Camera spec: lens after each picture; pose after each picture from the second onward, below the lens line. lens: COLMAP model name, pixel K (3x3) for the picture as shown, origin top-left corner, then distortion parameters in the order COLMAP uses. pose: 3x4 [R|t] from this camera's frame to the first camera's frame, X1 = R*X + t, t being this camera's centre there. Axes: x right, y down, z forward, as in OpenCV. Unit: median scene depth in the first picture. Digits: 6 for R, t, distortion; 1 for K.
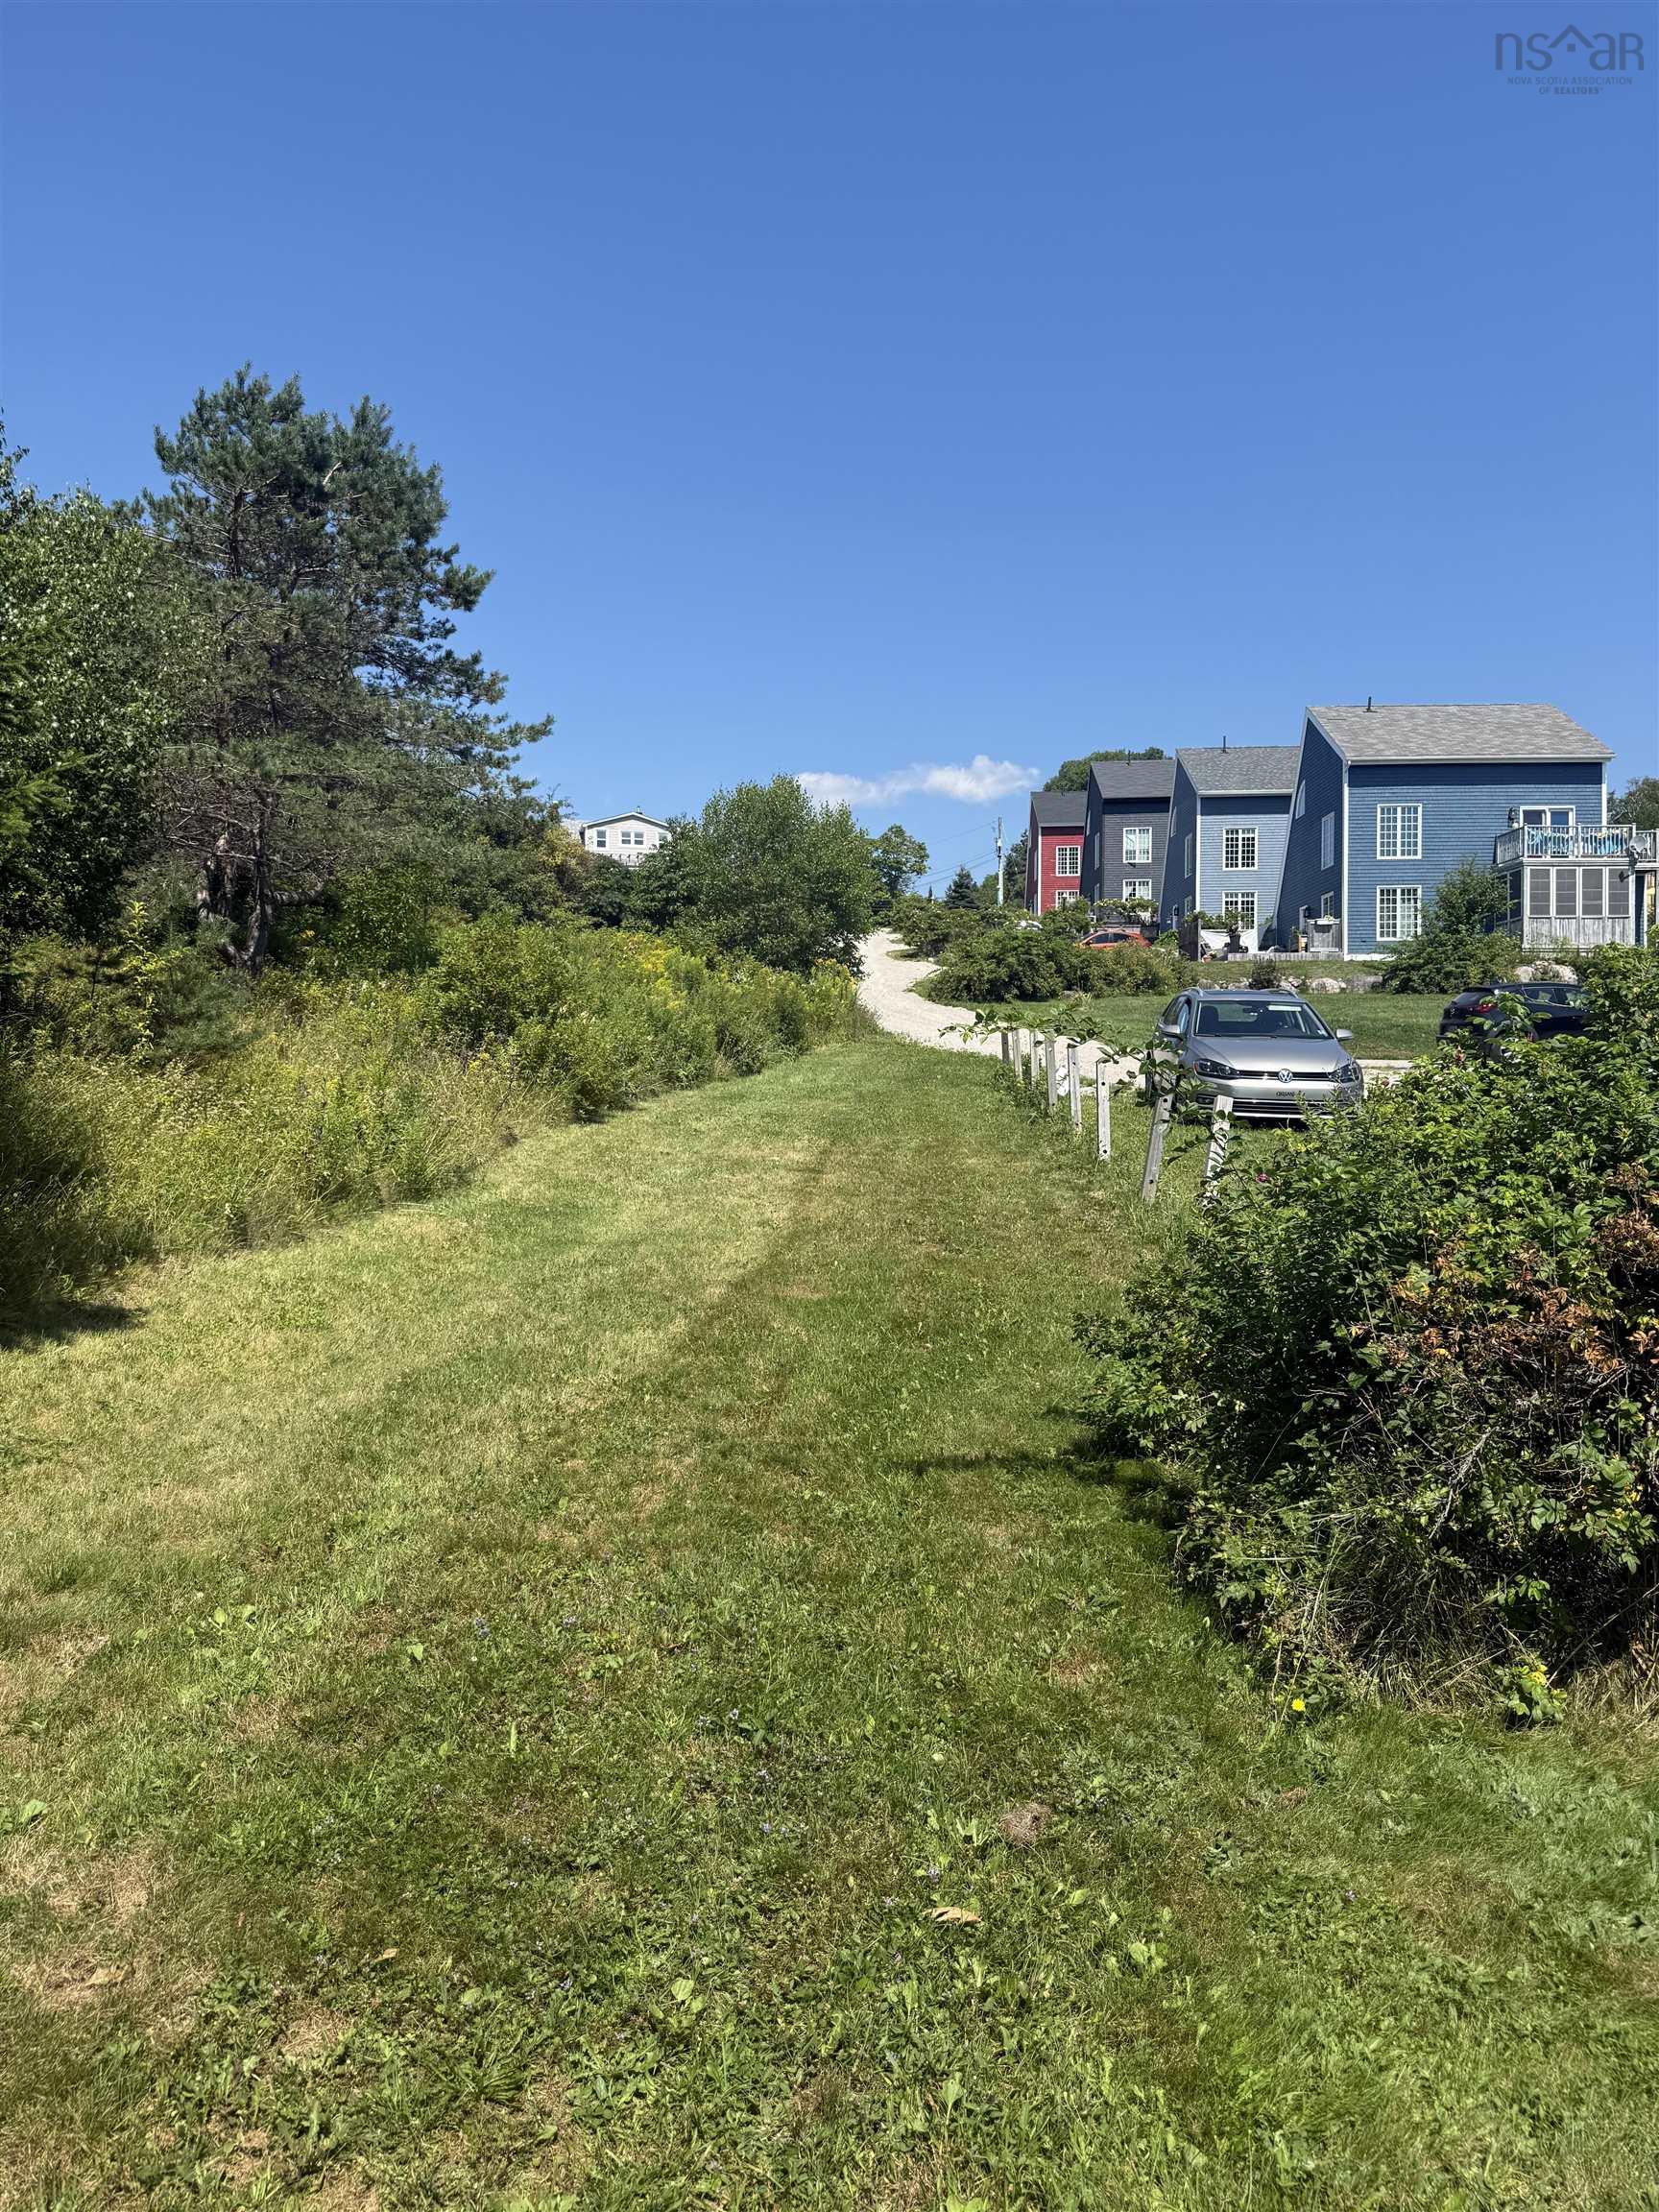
lens RADIAL K [[1545.0, 0, 830.4], [0, 1545.0, 1105.8], [0, 0, 1]] dist [0.004890, 0.000572]
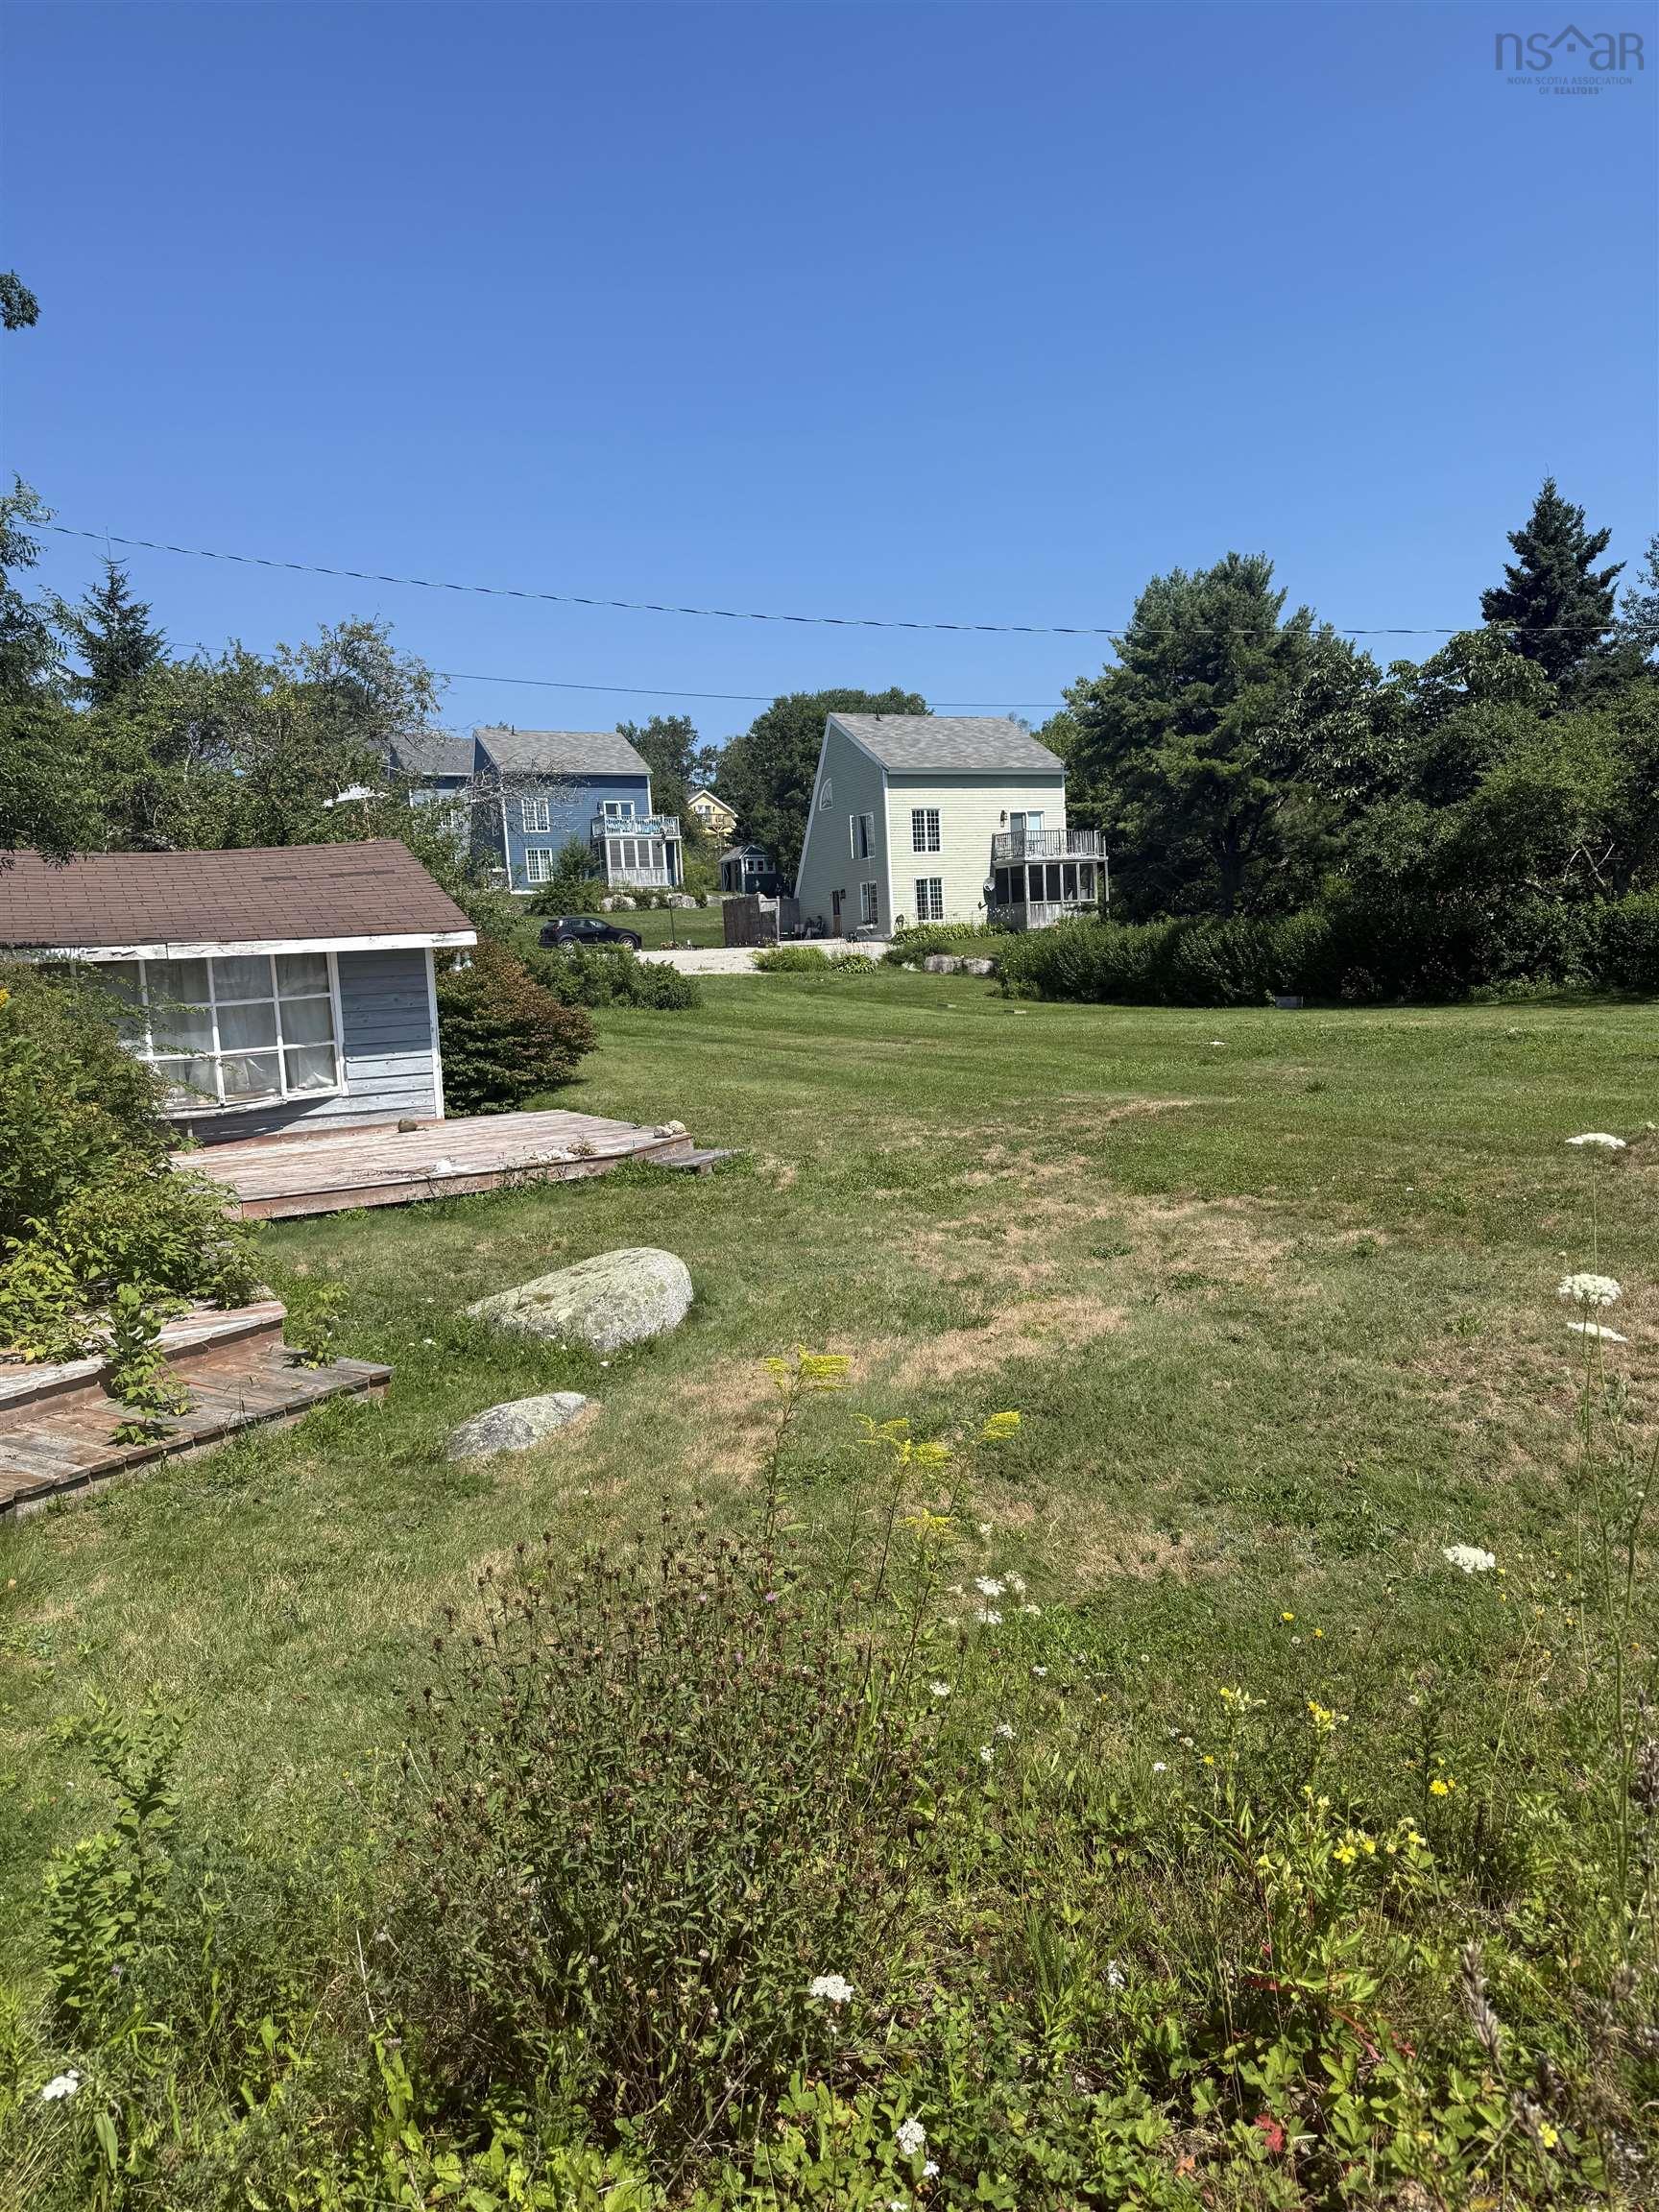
lens RADIAL K [[1545.0, 0, 831.6], [0, 1545.0, 1106.7], [0, 0, 1]] dist [0.004890, 0.000572]
pose [[0.875154, -0.086771, 0.476000, -0.174220], [0.060672, 0.995703, 0.069959, 0.036215], [-0.480025, -0.032345, 0.876658, -0.631762]]
